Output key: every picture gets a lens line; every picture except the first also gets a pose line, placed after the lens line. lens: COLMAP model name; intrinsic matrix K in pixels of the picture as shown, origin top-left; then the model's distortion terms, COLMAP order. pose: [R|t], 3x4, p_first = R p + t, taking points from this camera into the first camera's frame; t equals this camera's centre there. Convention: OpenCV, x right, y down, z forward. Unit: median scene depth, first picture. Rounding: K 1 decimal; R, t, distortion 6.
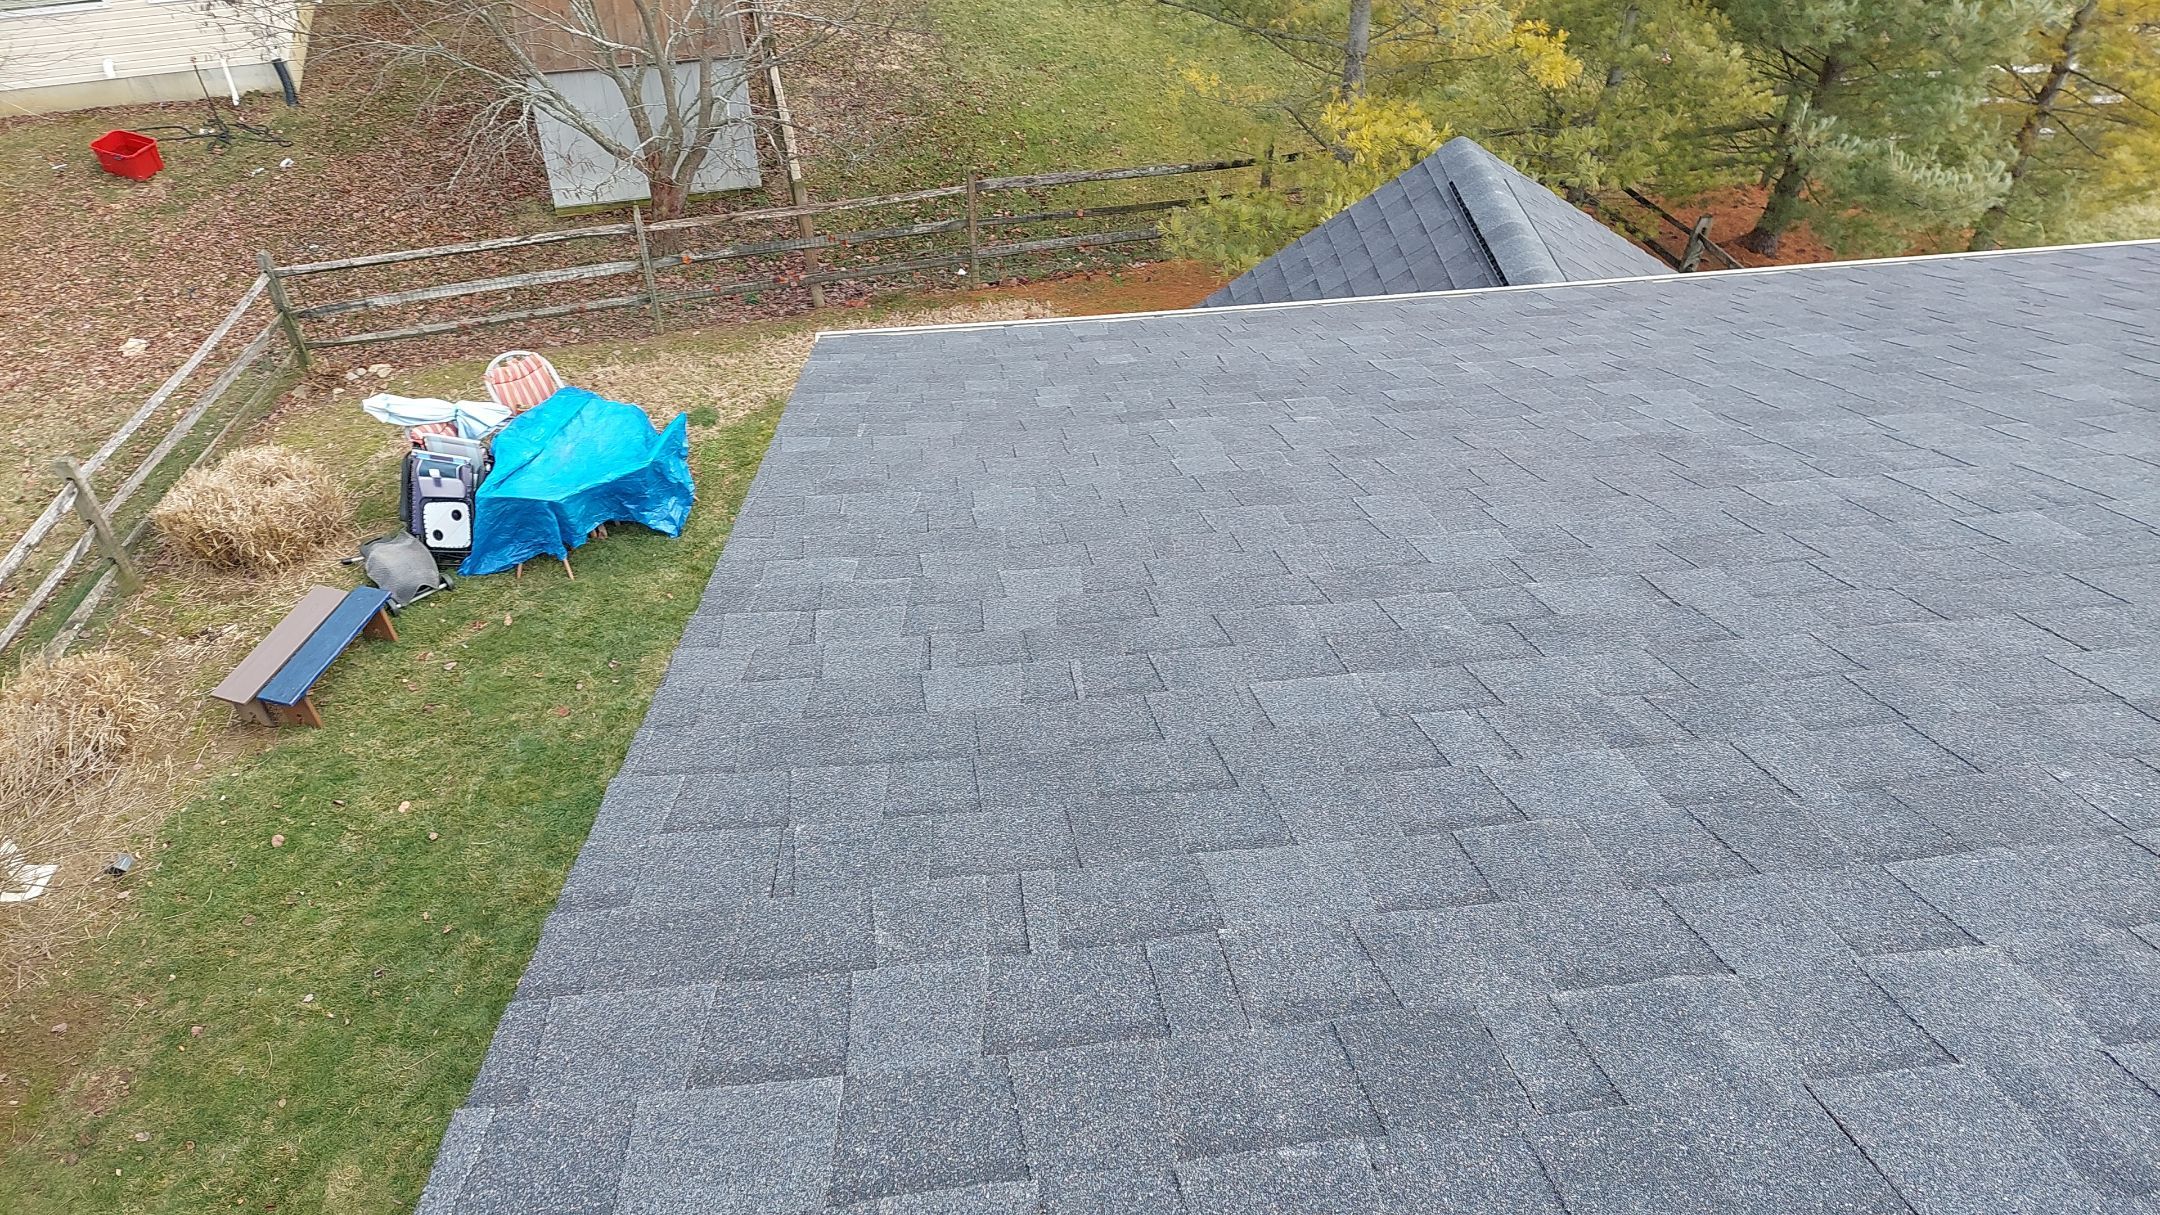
lens RADIAL K [[1485.9, 0, 1080.0], [0, 1485.9, 607.5], [0, 0, 1]] dist [0.062231, -0.068846]
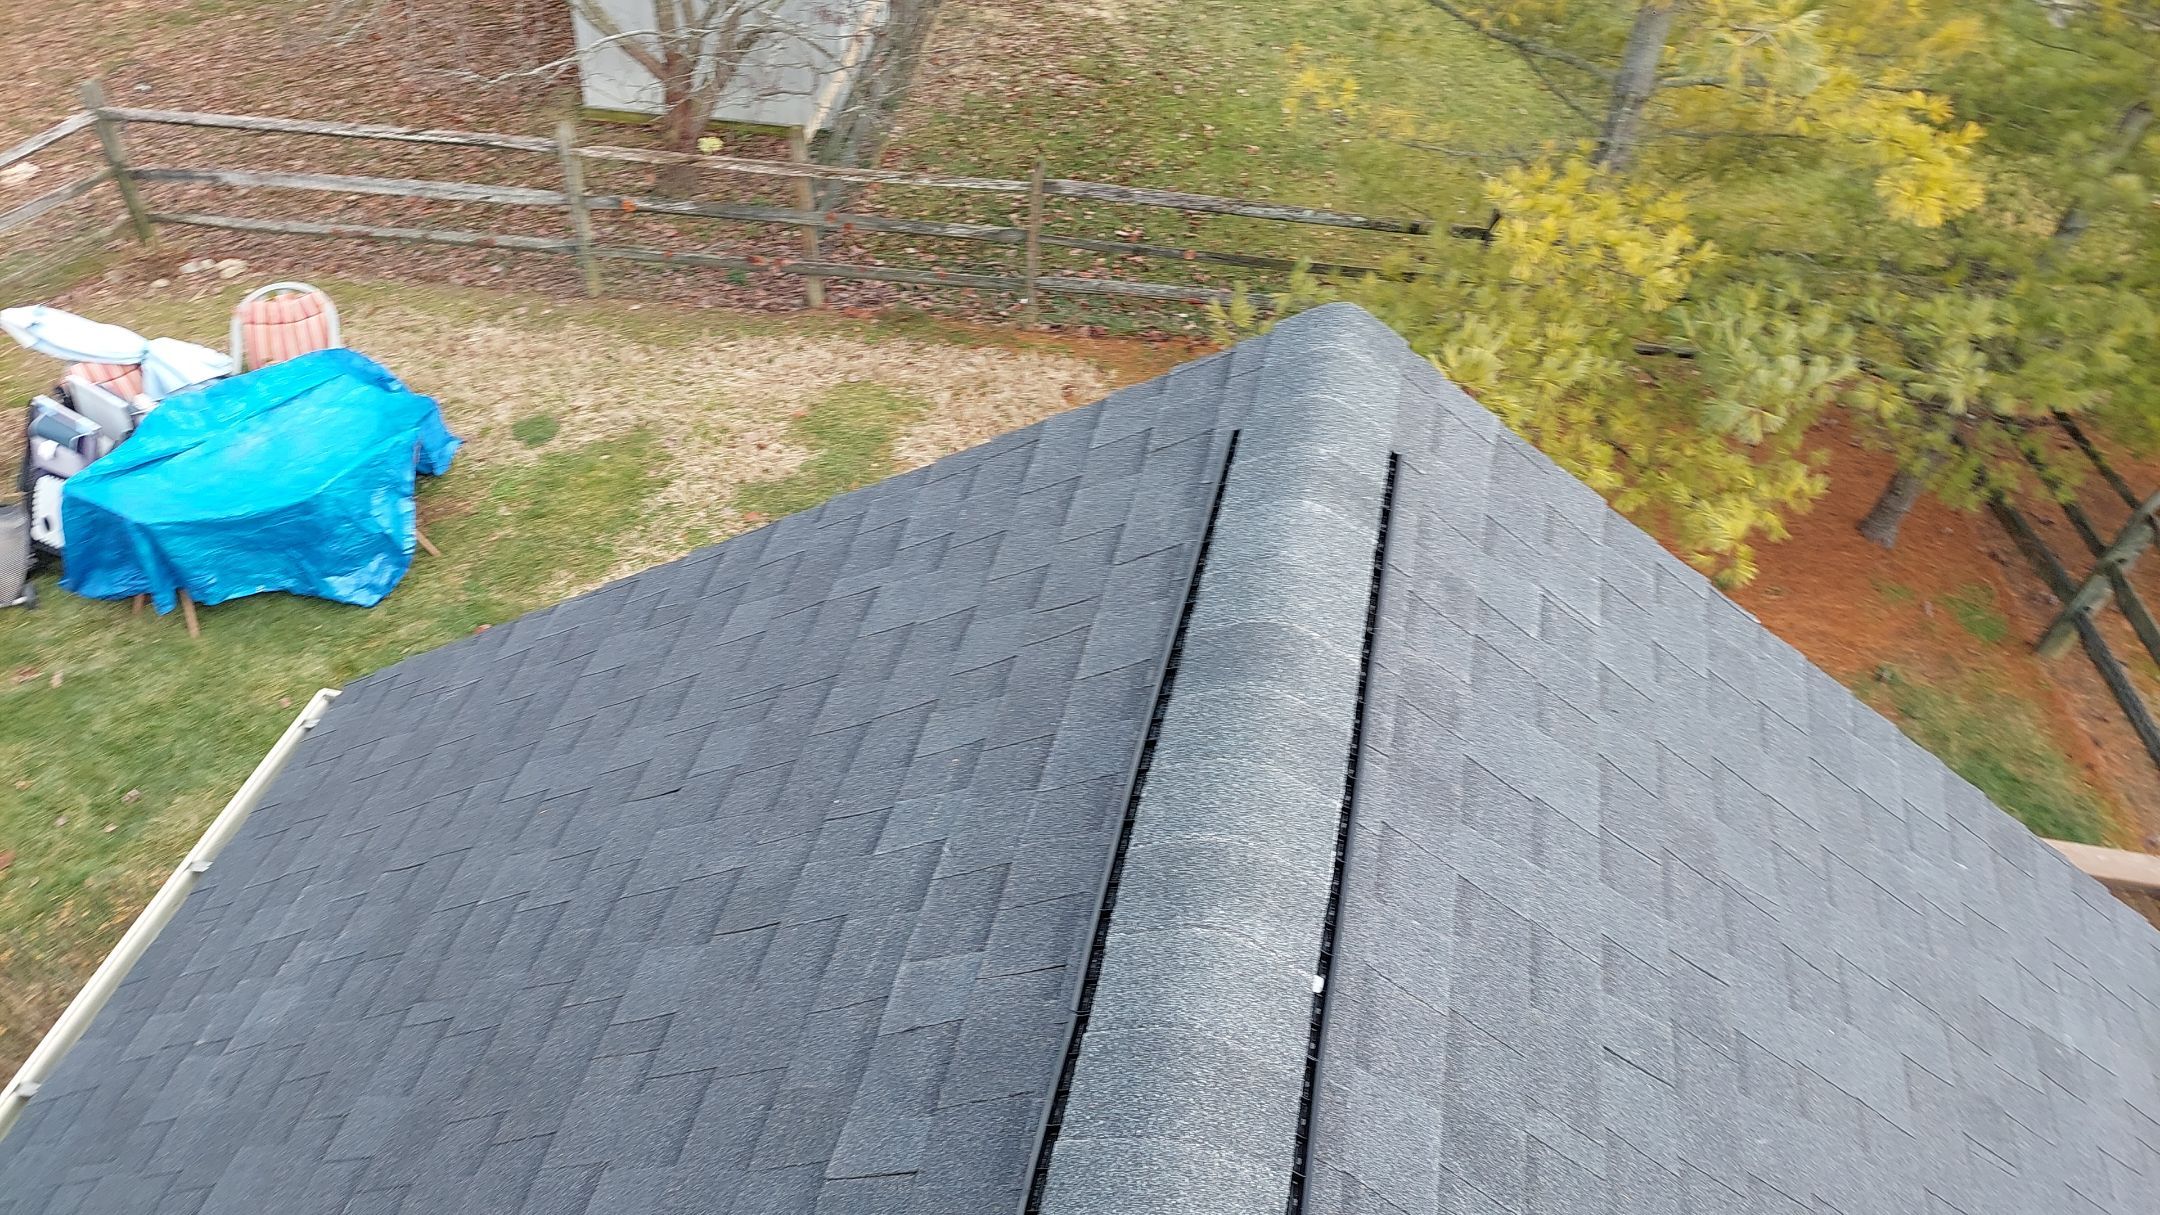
lens RADIAL K [[1499.0, 0, 1106.6], [0, 1499.0, 612.7], [0, 0, 1]] dist [0.071929, -0.083277]
pose [[0.949453, 0.250388, -0.189327, 0.145629], [-0.248821, 0.968007, 0.032396, -0.127487], [0.191382, 0.016350, 0.981379, 0.342937]]
